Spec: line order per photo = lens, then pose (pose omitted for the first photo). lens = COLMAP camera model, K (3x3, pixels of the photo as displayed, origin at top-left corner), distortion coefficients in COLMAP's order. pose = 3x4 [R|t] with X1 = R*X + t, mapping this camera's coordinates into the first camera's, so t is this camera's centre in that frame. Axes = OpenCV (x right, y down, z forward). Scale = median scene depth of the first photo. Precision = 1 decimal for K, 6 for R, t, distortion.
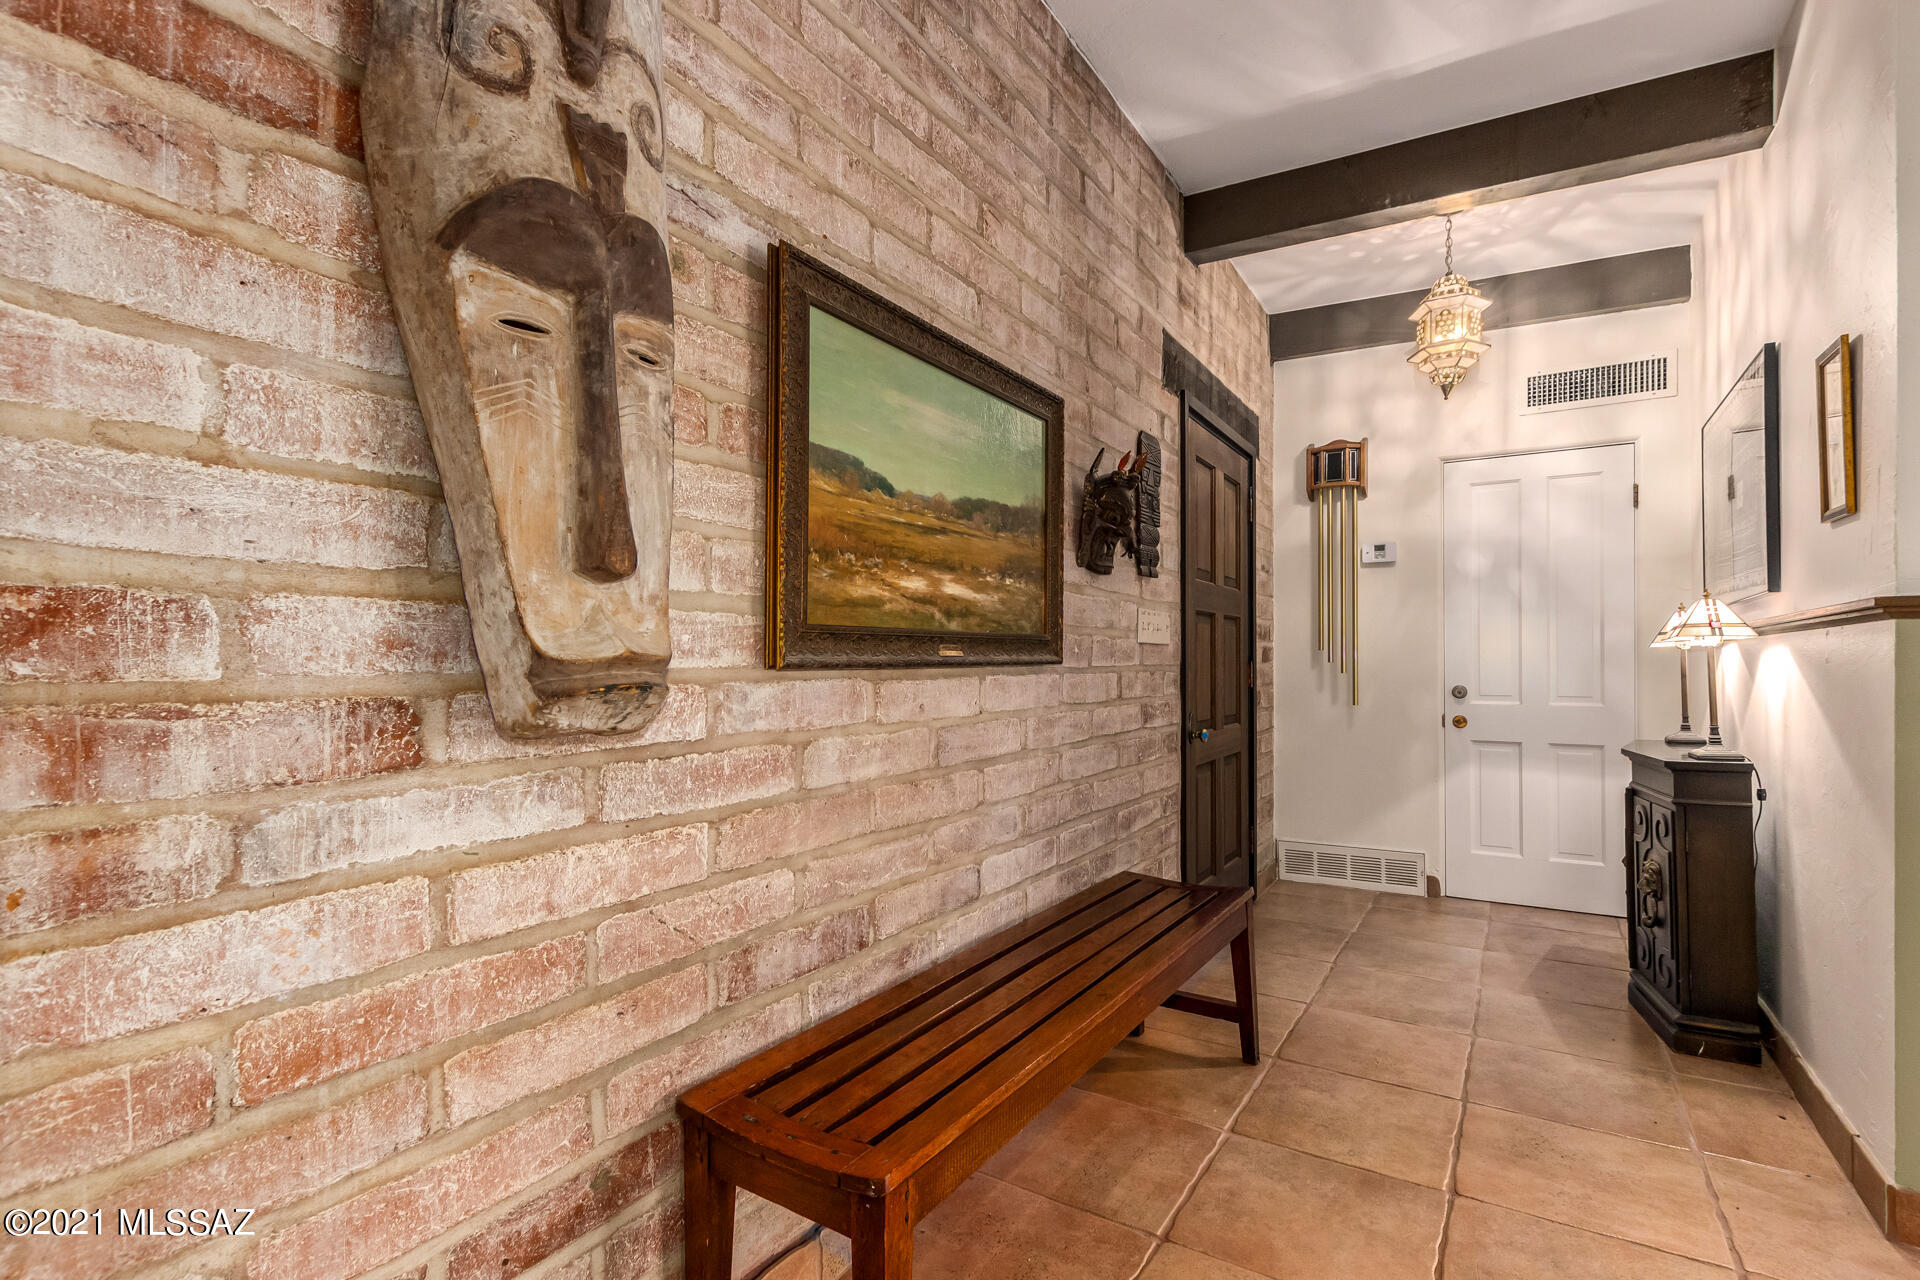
lens RADIAL K [[921.5, 0, 957.5], [0, 921.5, 638.6], [0, 0, 1]] dist [0.014354, -0.001449]
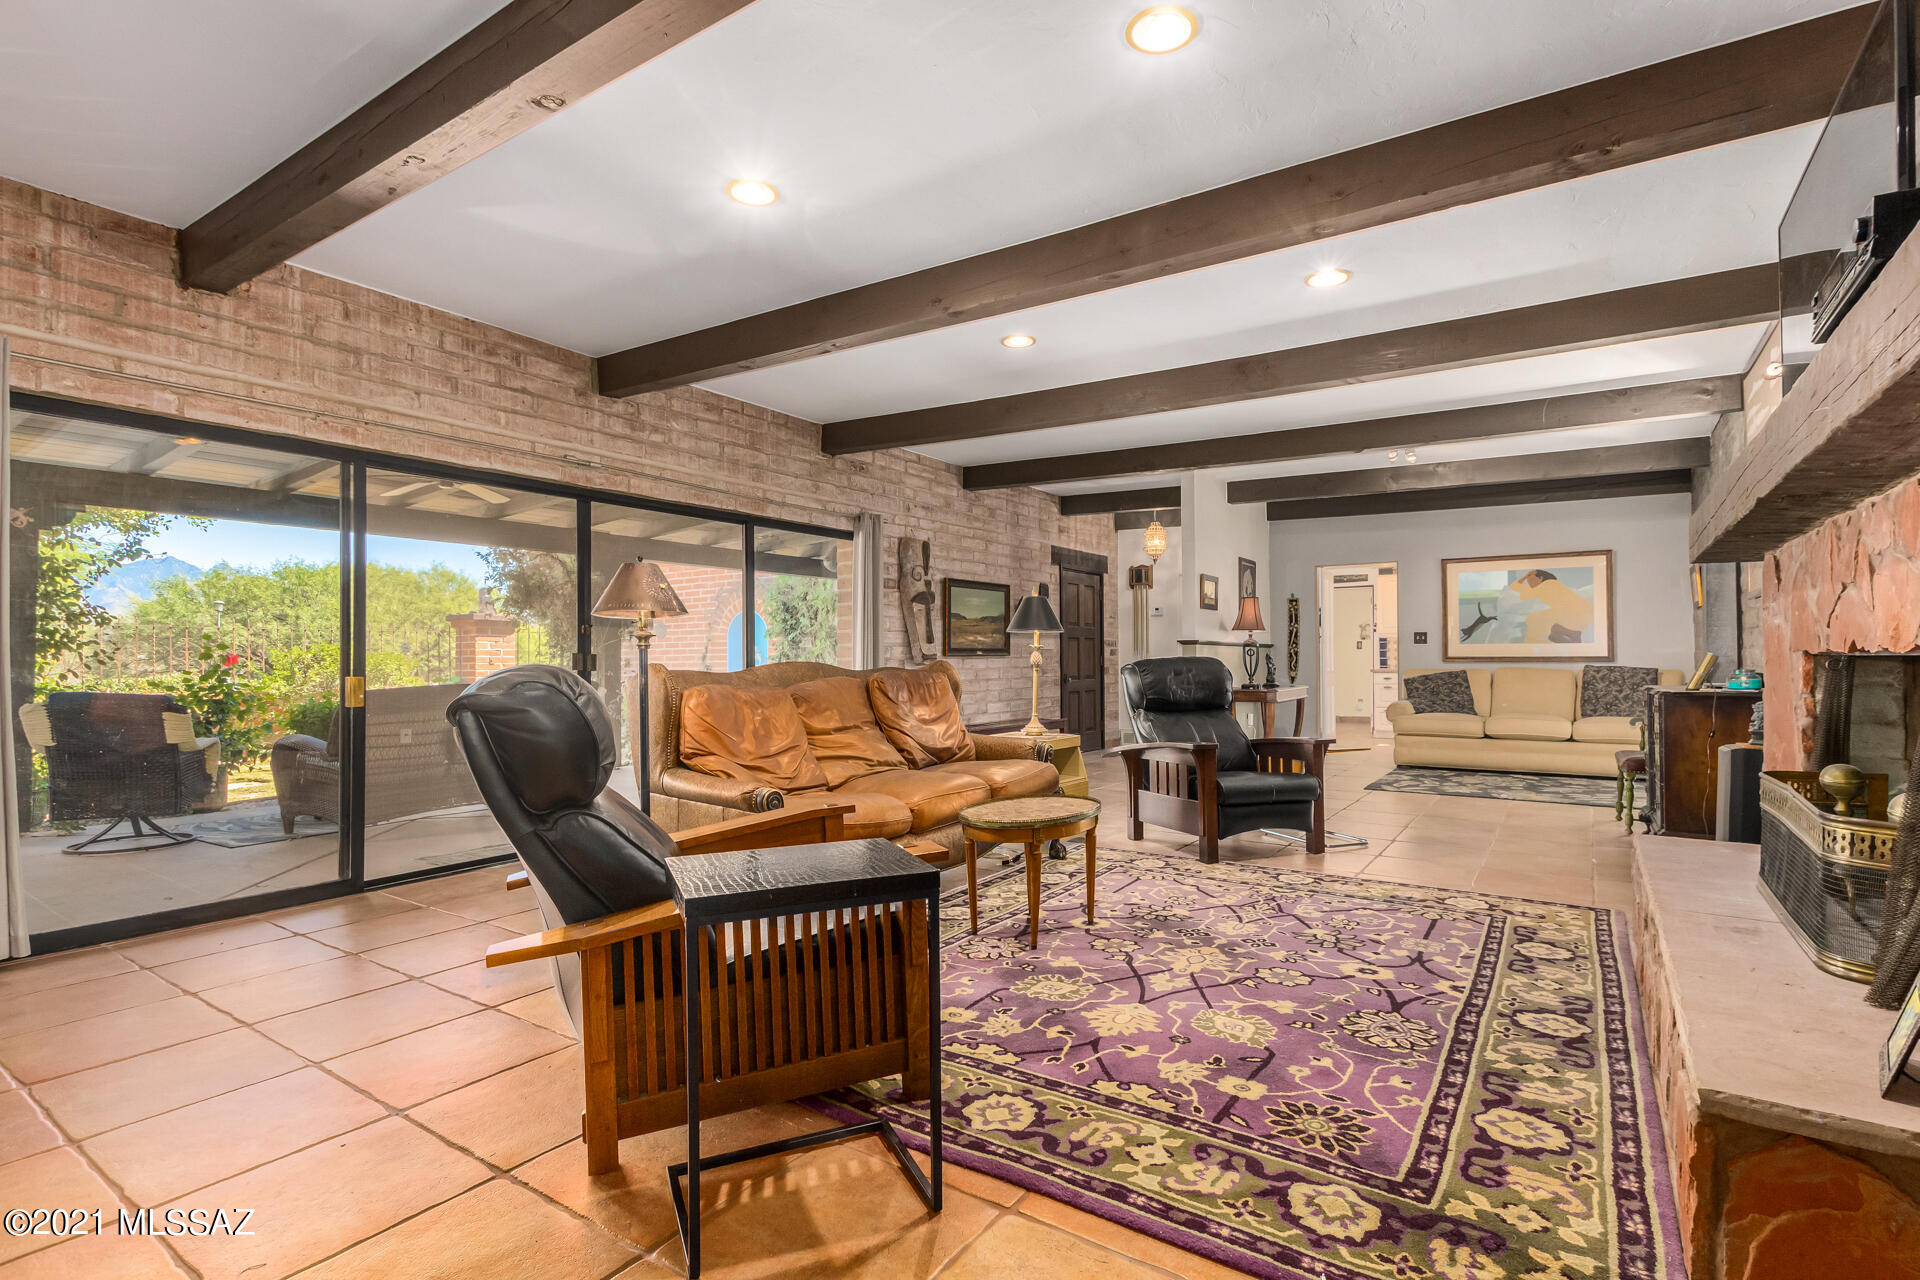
lens RADIAL K [[921.5, 0, 962.0], [0, 921.5, 645.5], [0, 0, 1]] dist [0.014354, -0.001449]
pose [[0.998907, -0.004986, -0.046475, 0.099155], [0.005502, 0.999924, 0.010990, -0.060413], [0.046416, -0.011234, 0.998859, -2.948664]]
